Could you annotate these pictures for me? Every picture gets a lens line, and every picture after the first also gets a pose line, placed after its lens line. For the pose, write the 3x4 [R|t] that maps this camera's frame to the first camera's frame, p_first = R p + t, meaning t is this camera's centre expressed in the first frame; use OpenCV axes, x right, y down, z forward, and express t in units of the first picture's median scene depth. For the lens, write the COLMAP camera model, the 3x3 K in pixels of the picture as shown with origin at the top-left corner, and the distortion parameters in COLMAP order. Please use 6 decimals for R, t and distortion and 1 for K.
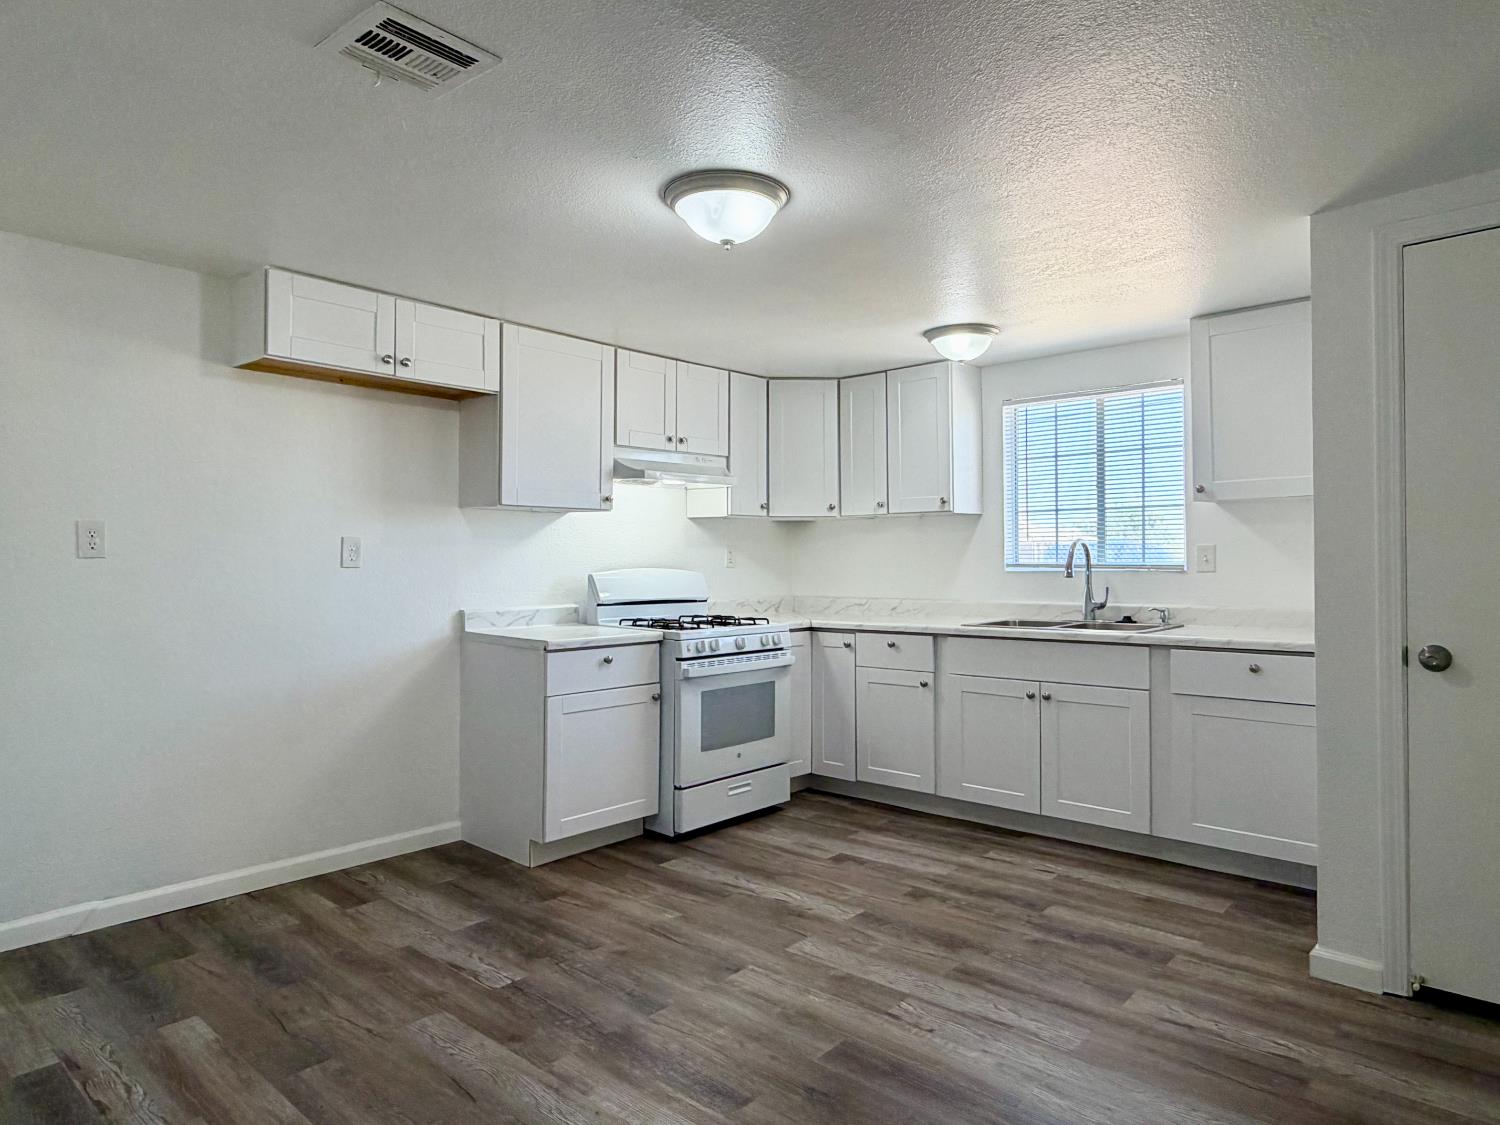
lens RADIAL K [[925.6, 0, 745.7], [0, 925.6, 561.9], [0, 0, 1]] dist [0.009074, -0.000896]
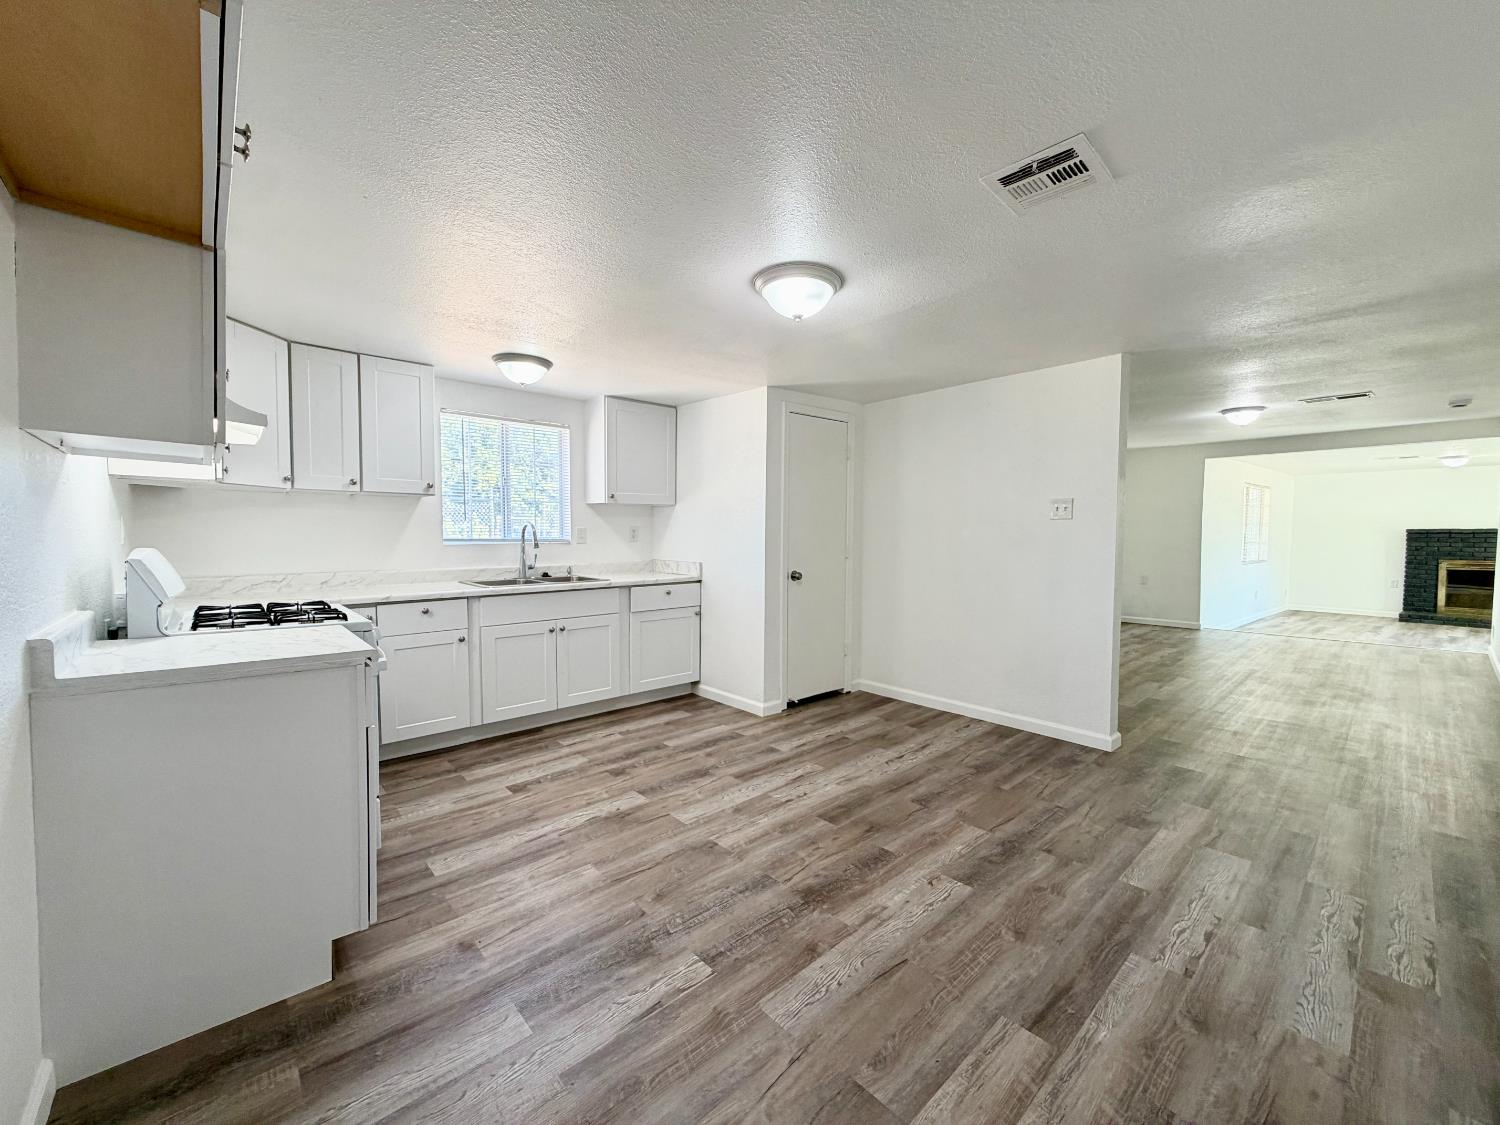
lens RADIAL K [[600.5, 0, 749.8], [0, 600.5, 552.3], [0, 0, 1]] dist [0.000956, 0.000558]
pose [[0.101535, -0.025735, 0.994499, -0.624937], [-0.003610, 0.999649, 0.026237, -0.003454], [-0.994825, -0.006255, 0.101407, 0.629580]]
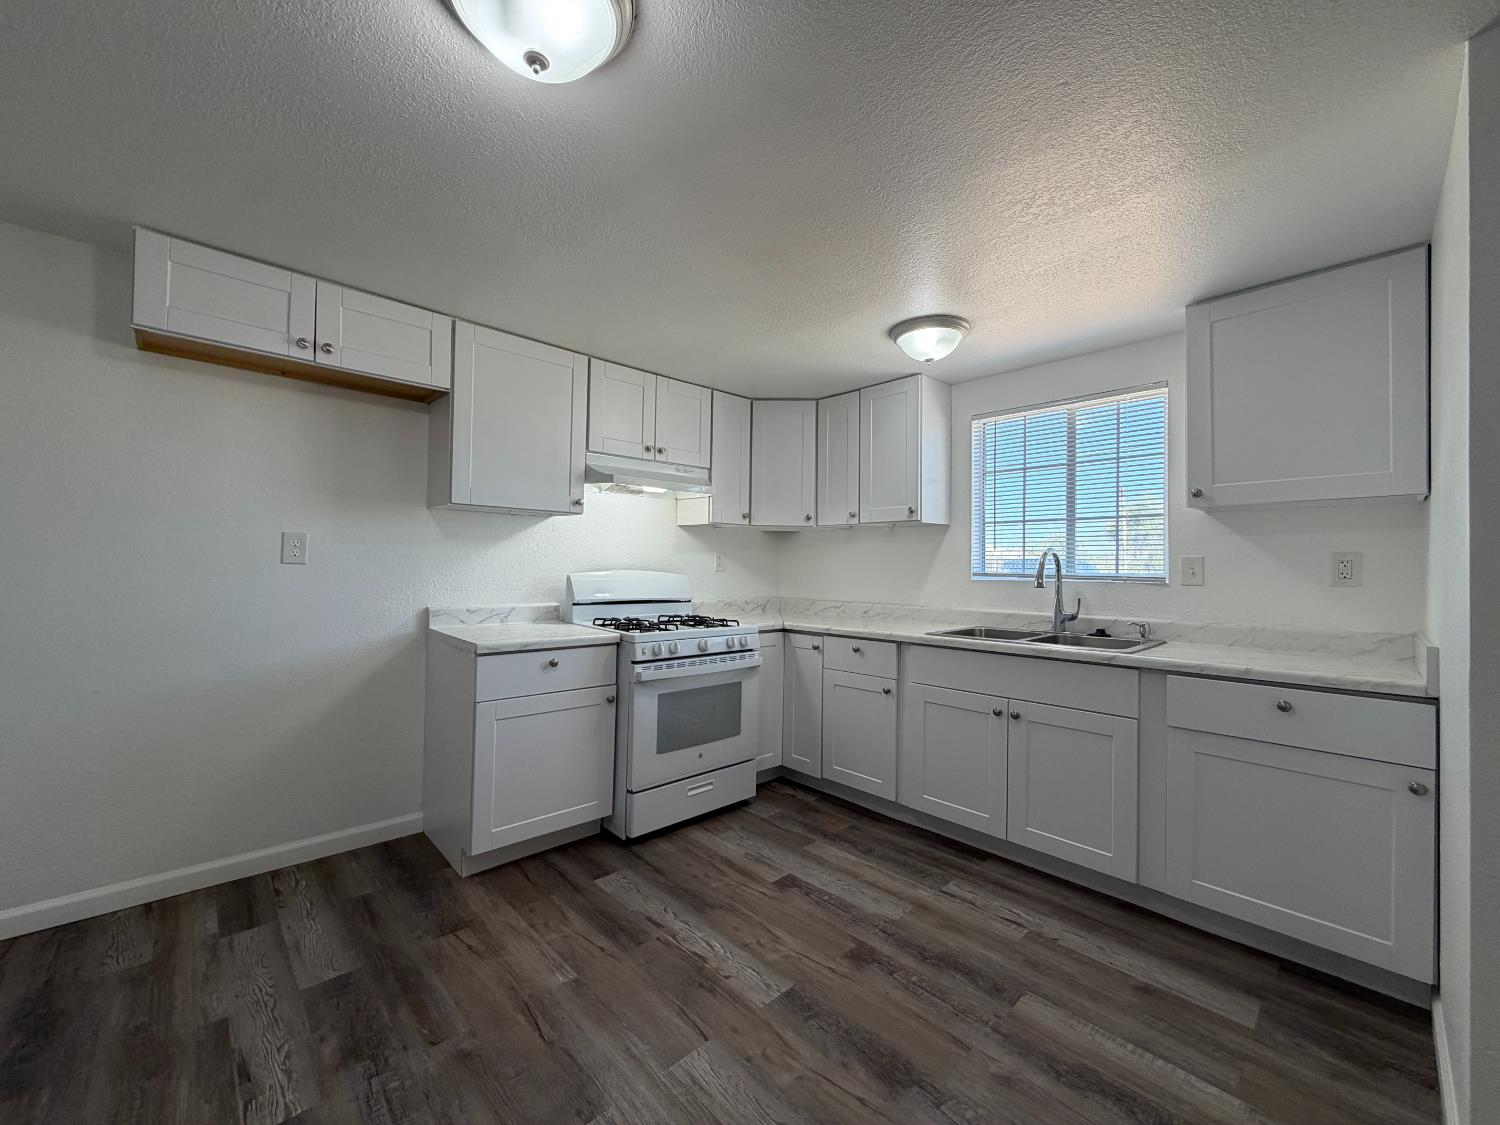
lens RADIAL K [[600.5, 0, 746.9], [0, 600.5, 564.5], [0, 0, 1]] dist [0.000956, 0.000558]
pose [[0.996296, 0.017935, -0.084099, 0.107816], [-0.018495, 0.999812, -0.005878, 0.001957], [0.083978, 0.007412, 0.996440, 0.388156]]
